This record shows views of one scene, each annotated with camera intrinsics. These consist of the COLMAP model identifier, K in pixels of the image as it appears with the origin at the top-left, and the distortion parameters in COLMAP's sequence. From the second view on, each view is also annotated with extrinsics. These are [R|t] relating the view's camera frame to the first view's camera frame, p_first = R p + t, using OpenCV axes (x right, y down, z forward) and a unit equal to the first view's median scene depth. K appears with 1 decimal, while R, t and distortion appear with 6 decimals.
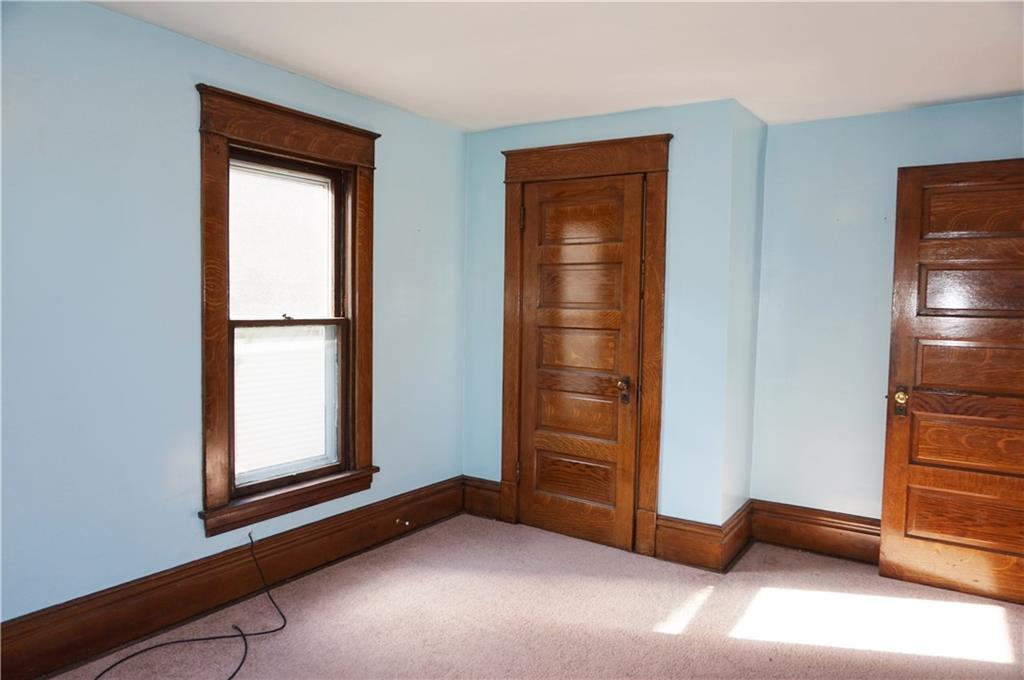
lens RADIAL K [[701.9, 0, 509.1], [0, 701.9, 341.4], [0, 0, 1]] dist [-0.023558, 0.027414]
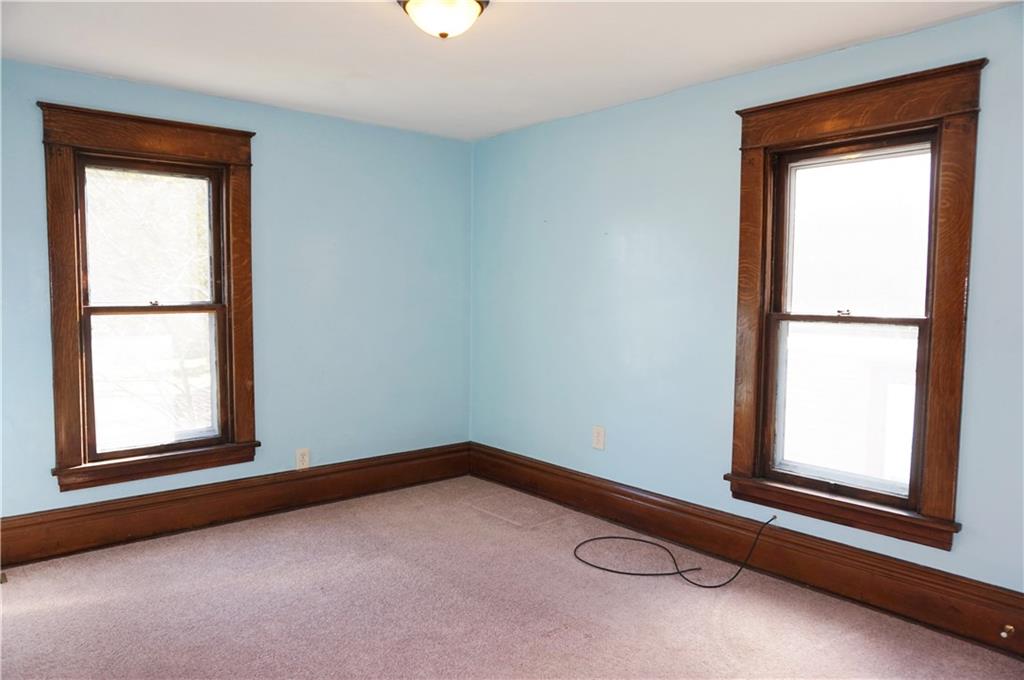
lens RADIAL K [[701.9, 0, 509.6], [0, 701.9, 339.3], [0, 0, 1]] dist [-0.023558, 0.027414]
pose [[-0.263539, 0.054941, -0.963083, 0.695358], [-0.063558, 0.995218, 0.074166, -0.041189], [0.962553, 0.080757, -0.258787, 0.821827]]
